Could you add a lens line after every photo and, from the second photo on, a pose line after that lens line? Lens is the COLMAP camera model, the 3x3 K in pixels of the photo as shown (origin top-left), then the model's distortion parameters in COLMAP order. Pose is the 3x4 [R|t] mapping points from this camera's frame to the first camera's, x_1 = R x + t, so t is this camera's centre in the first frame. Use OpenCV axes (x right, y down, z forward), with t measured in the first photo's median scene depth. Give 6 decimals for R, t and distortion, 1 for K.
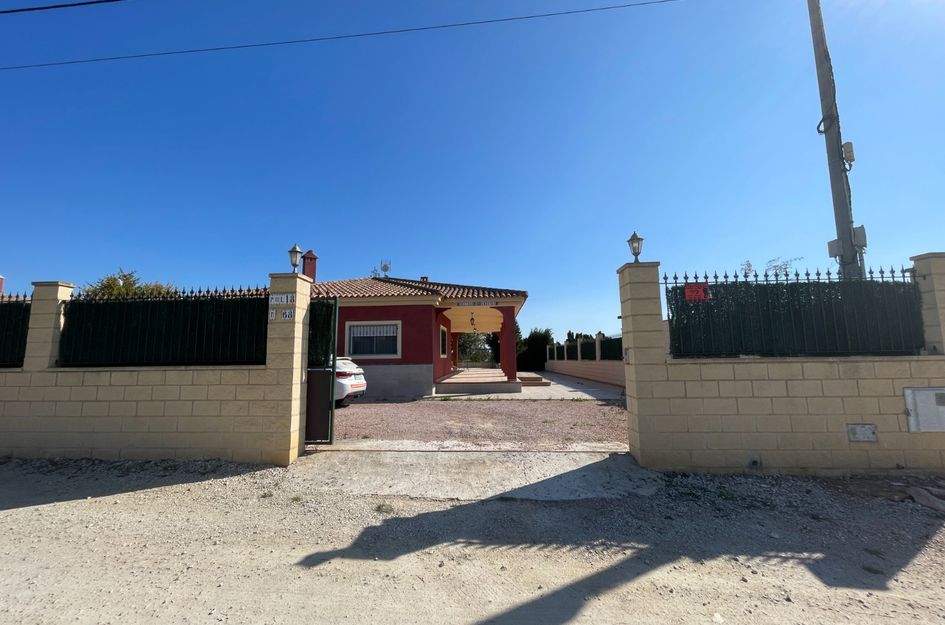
lens RADIAL K [[376.0, 0, 472.5], [0, 376.0, 312.5], [0, 0, 1]] dist [0.000284, -0.000108]
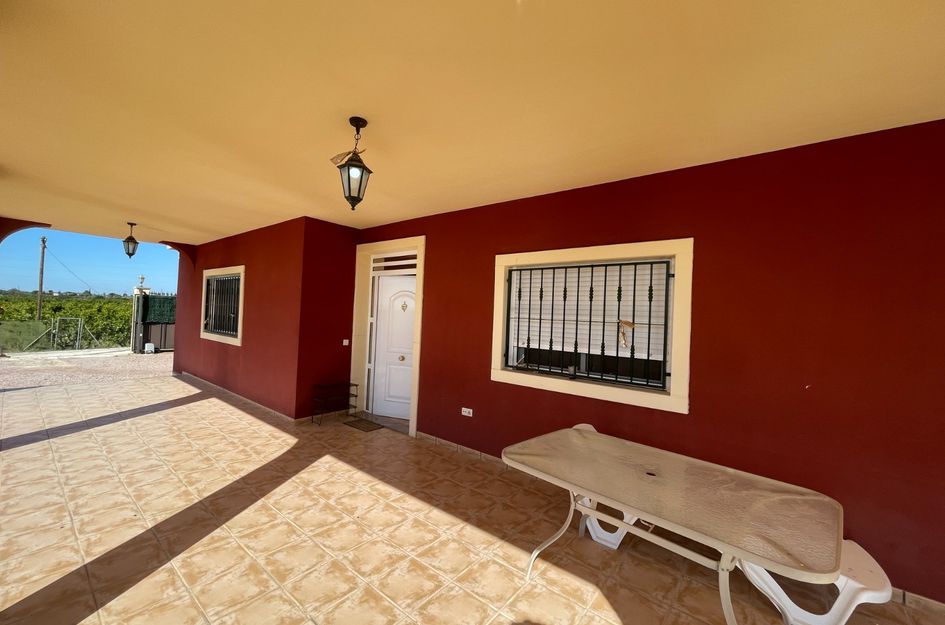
lens RADIAL K [[376.0, 0, 472.5], [0, 376.0, 312.5], [0, 0, 1]] dist [0.000284, -0.000108]
pose [[0.807508, 0.055716, -0.587219, -0.161073], [0.000658, 0.995443, 0.095354, 0.043385], [0.589856, -0.077385, 0.803792, 0.738322]]
